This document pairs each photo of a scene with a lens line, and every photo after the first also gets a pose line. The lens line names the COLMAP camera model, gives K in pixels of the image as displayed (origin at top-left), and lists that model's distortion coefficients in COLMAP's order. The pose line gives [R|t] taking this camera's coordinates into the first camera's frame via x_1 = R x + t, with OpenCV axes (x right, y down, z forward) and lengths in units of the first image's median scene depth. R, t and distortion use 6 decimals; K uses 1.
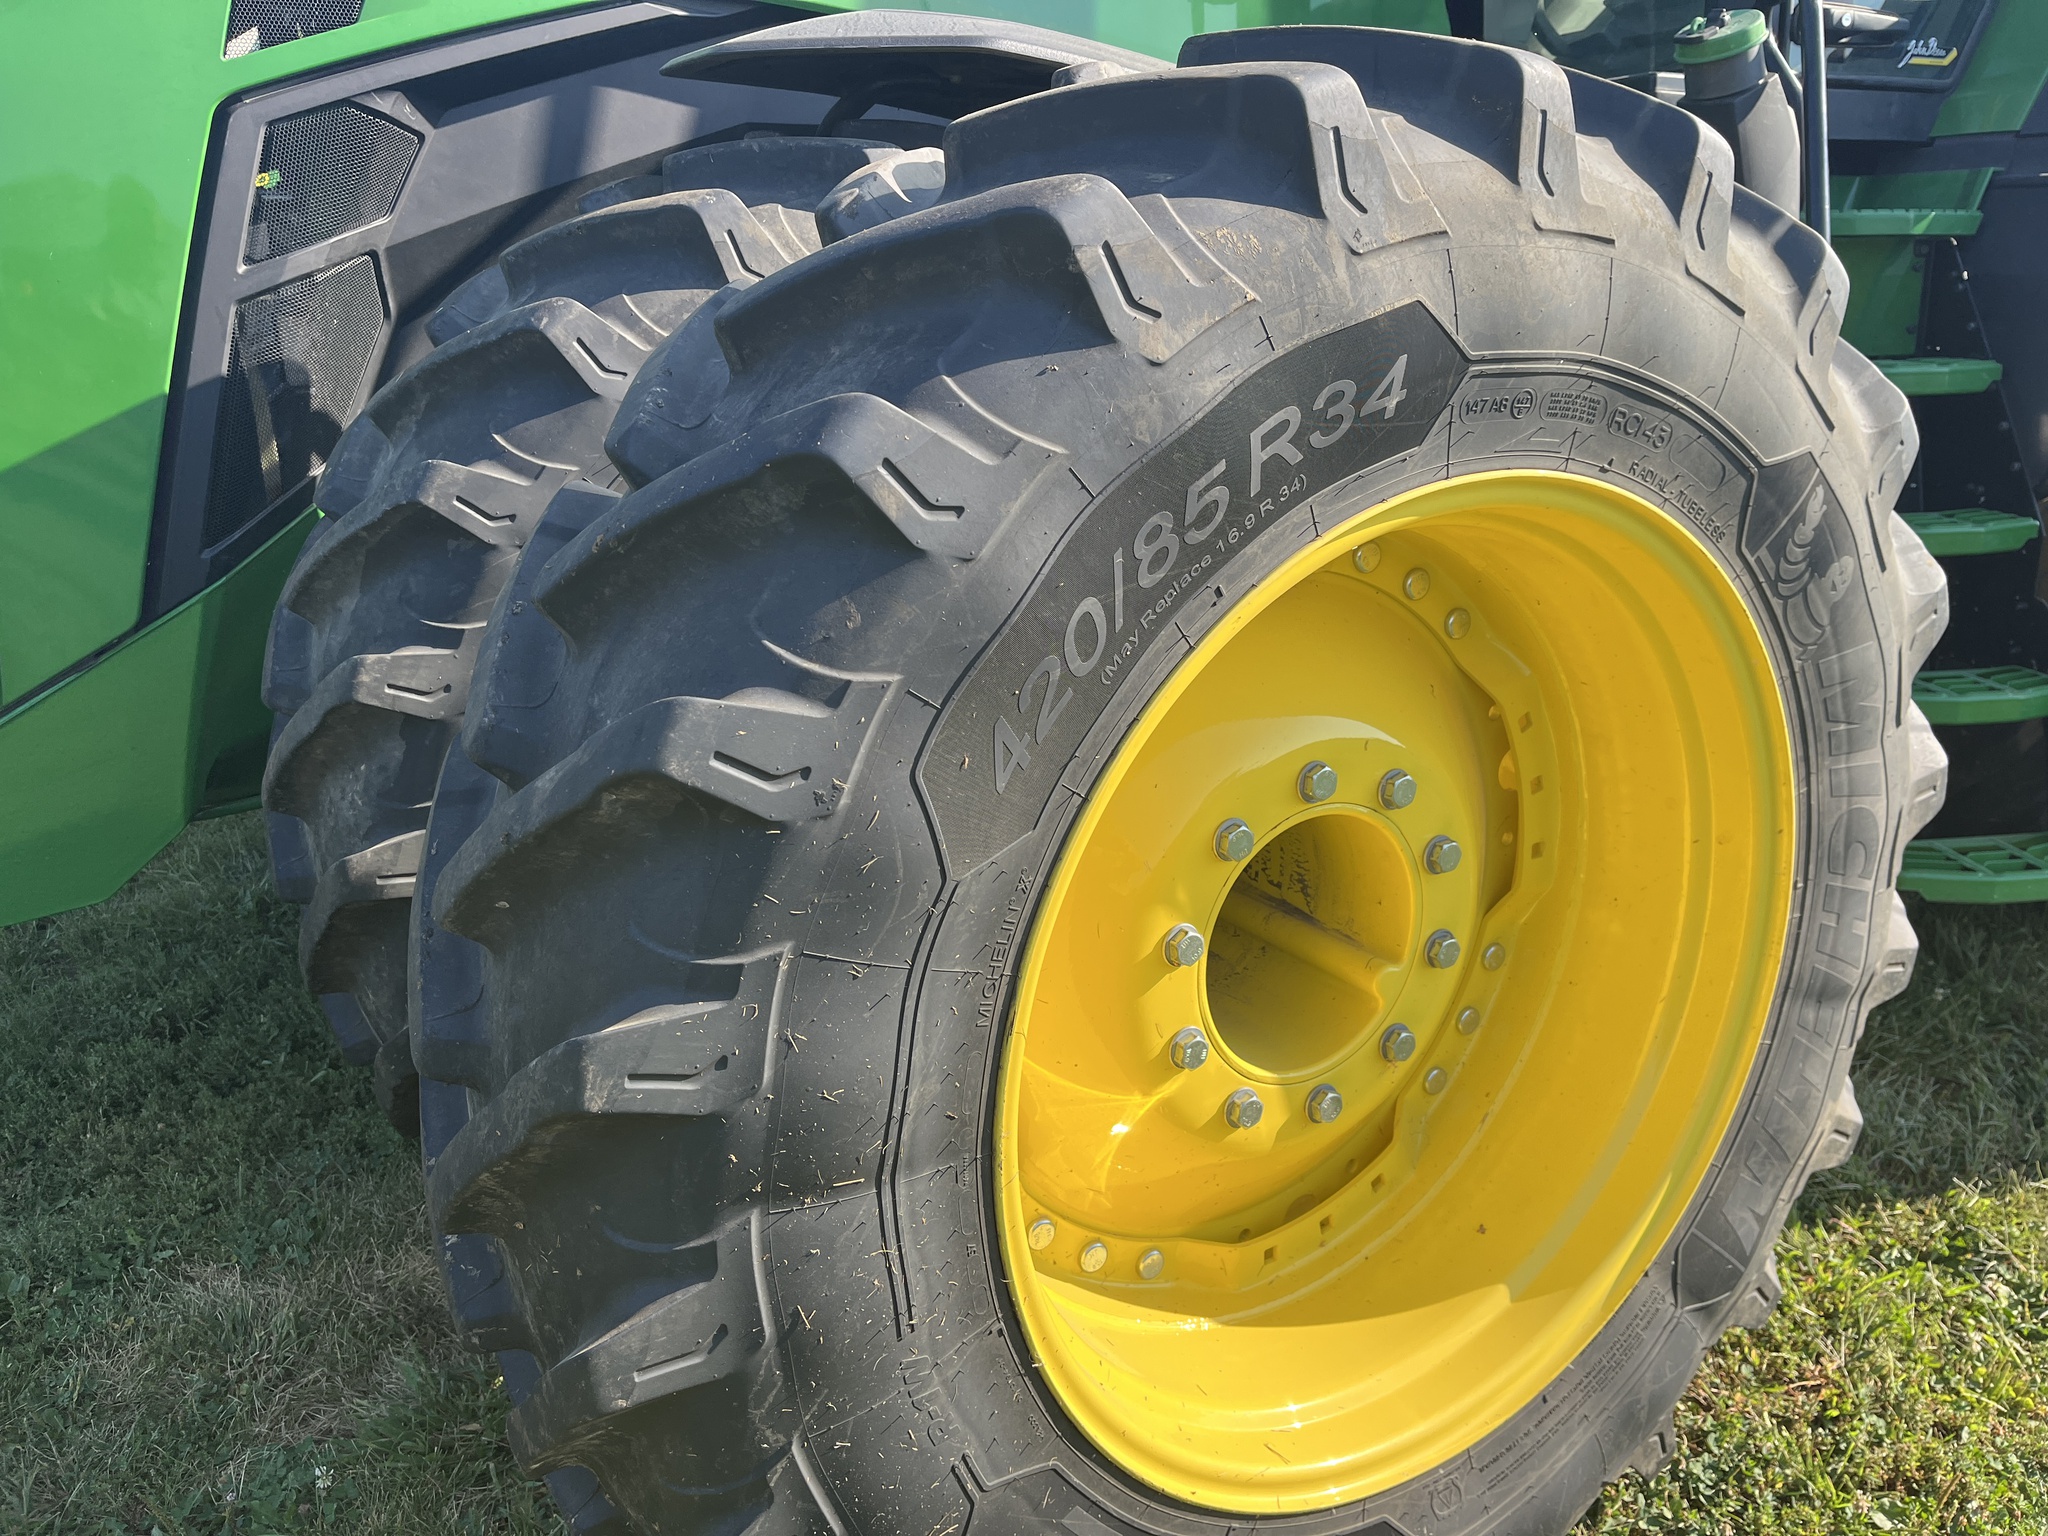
lens RADIAL K [[1575.8, 0, 1033.3], [0, 1575.8, 765.5], [0, 0, 1]] dist [0.056663, -0.084828]
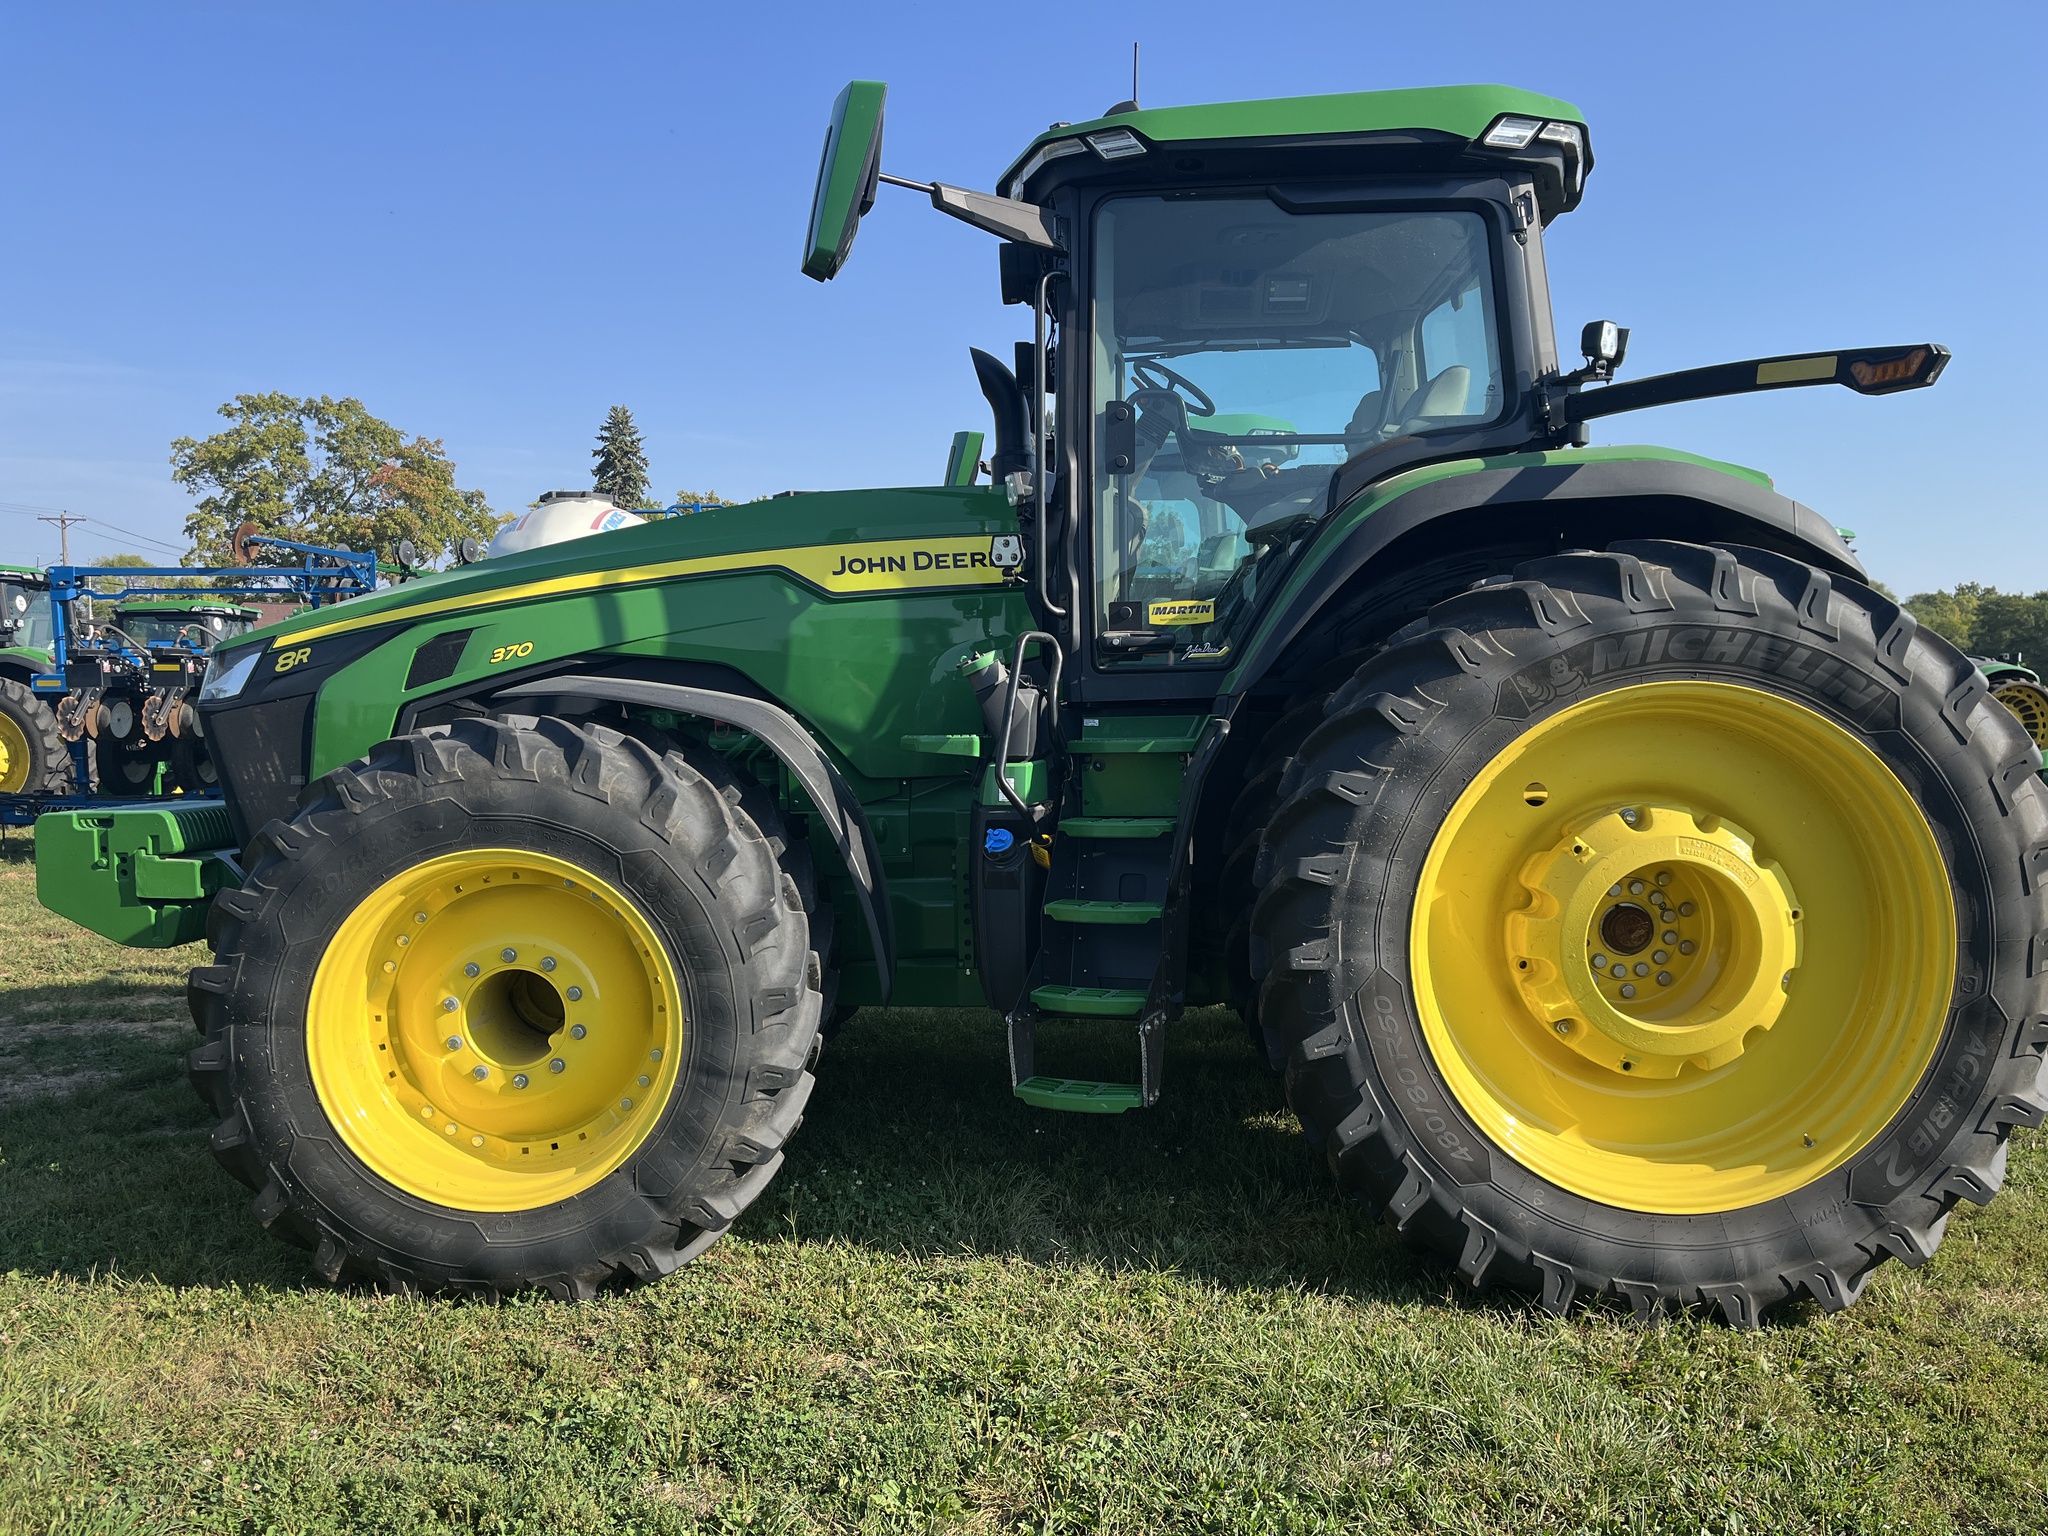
lens RADIAL K [[1575.8, 0, 1033.3], [0, 1575.8, 765.5], [0, 0, 1]] dist [0.056663, -0.084828]
pose [[0.873389, 0.021239, -0.486560, 2.502698], [-0.141300, 0.967127, -0.211421, 0.157886], [0.466075, 0.253404, 0.847680, -1.130672]]
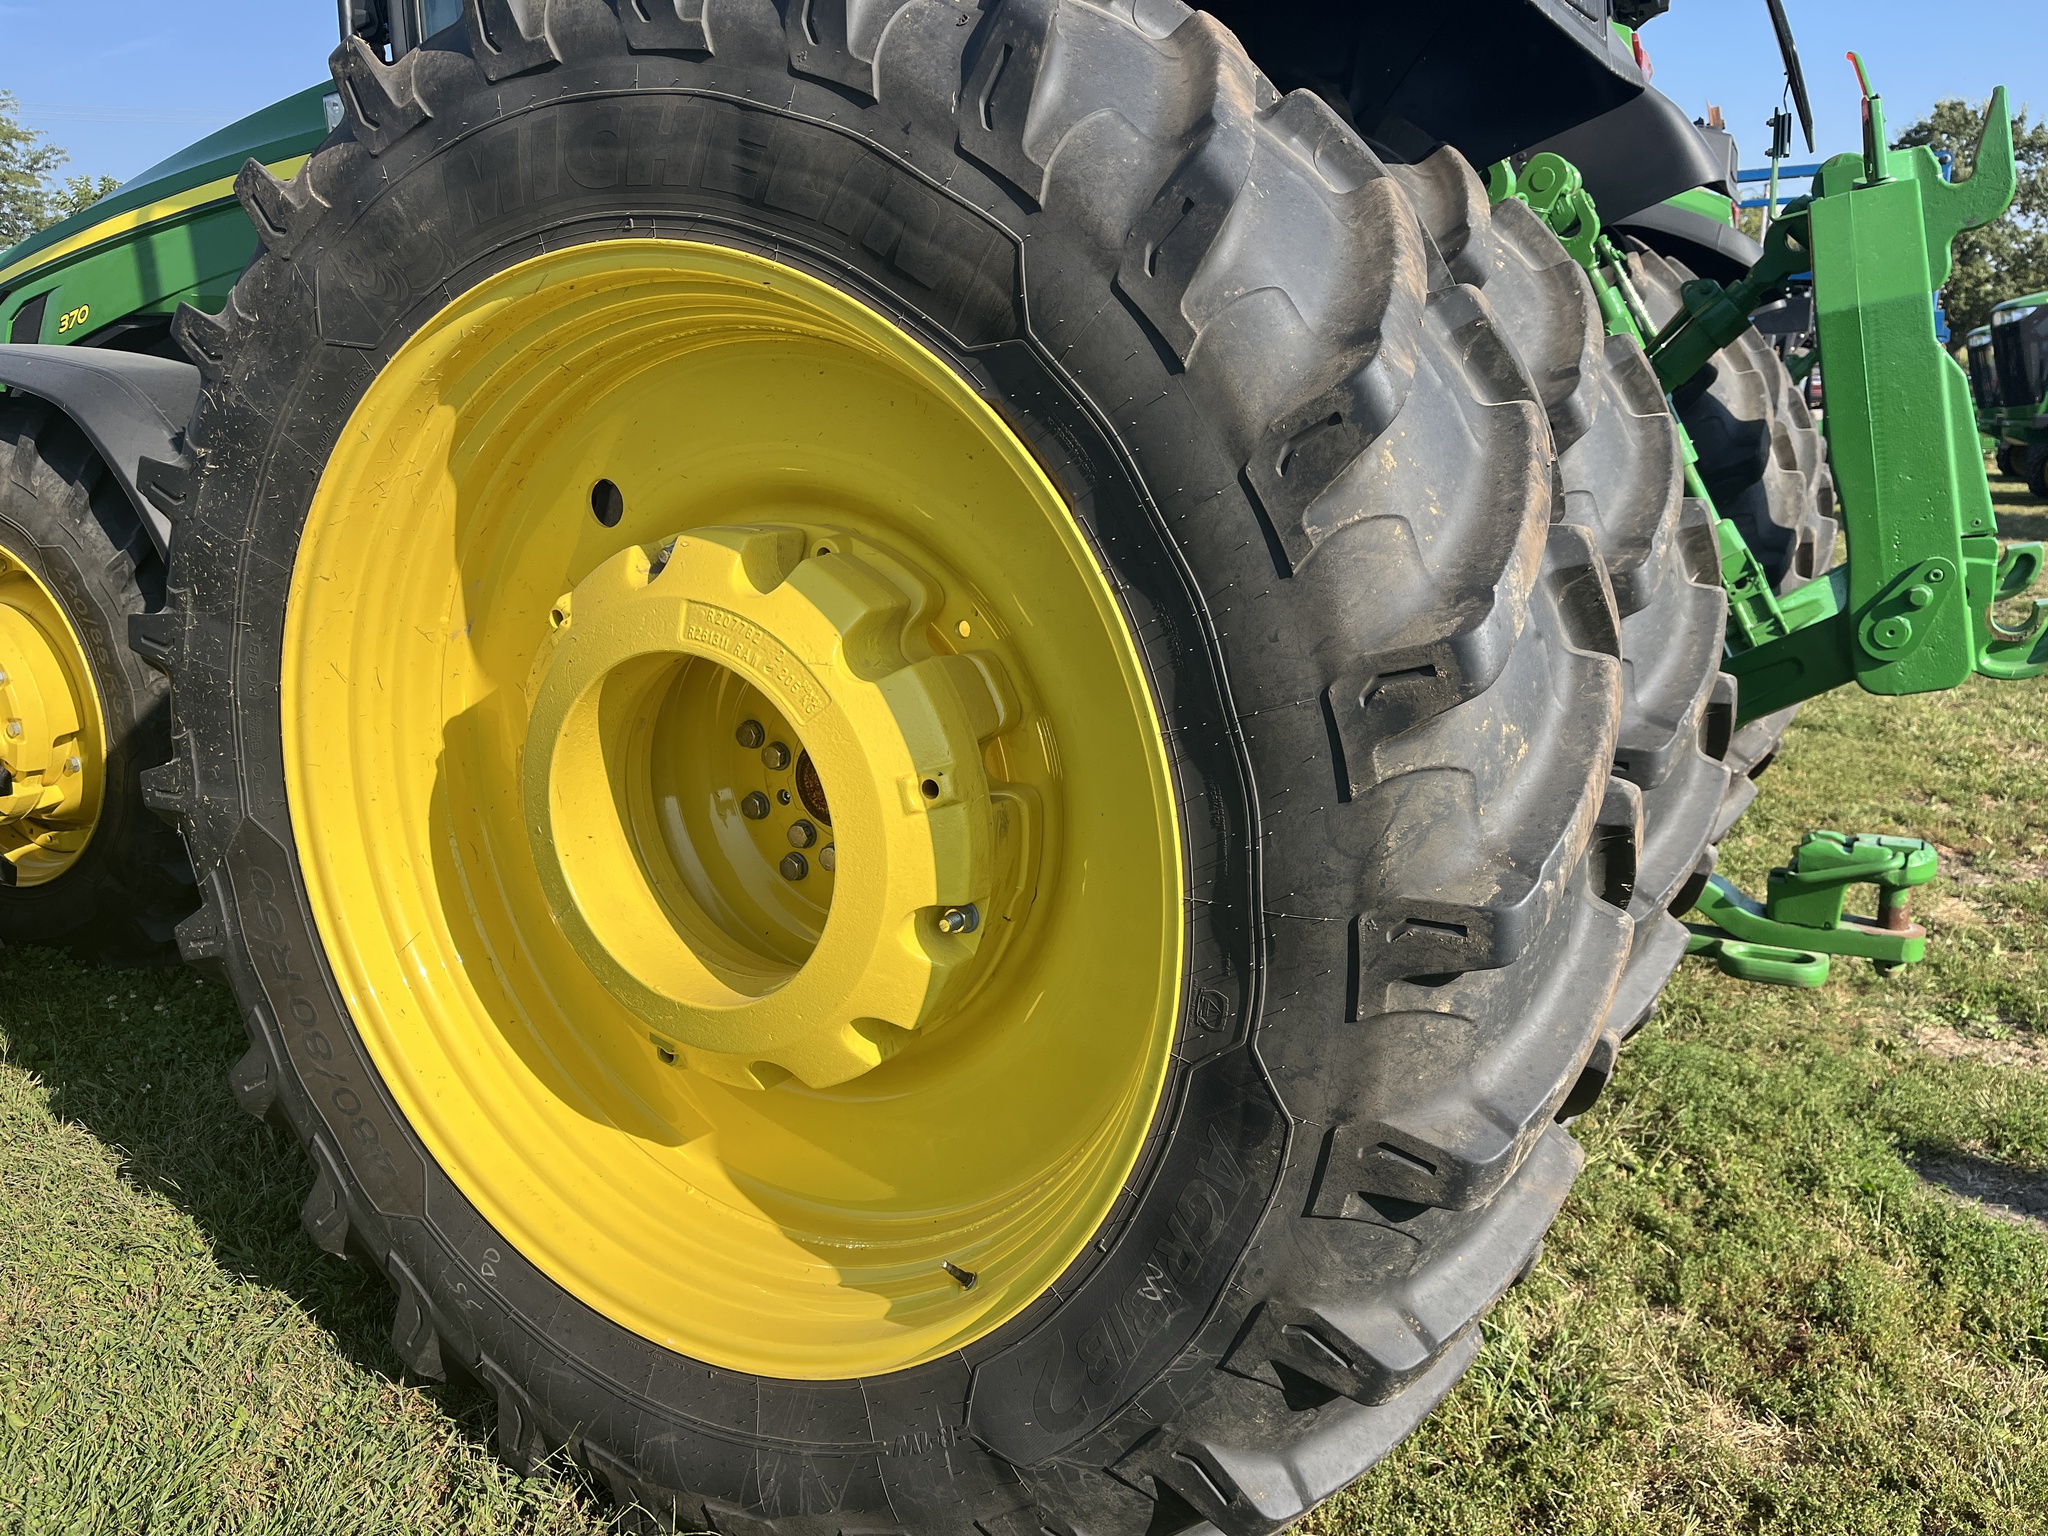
lens RADIAL K [[1575.8, 0, 1033.3], [0, 1575.8, 765.5], [0, 0, 1]] dist [0.056663, -0.084828]
pose [[0.536019, 0.177256, -0.825387, 3.379396], [-0.220488, 0.973167, 0.065804, -0.501519], [0.814904, 0.146716, 0.560719, 1.383974]]
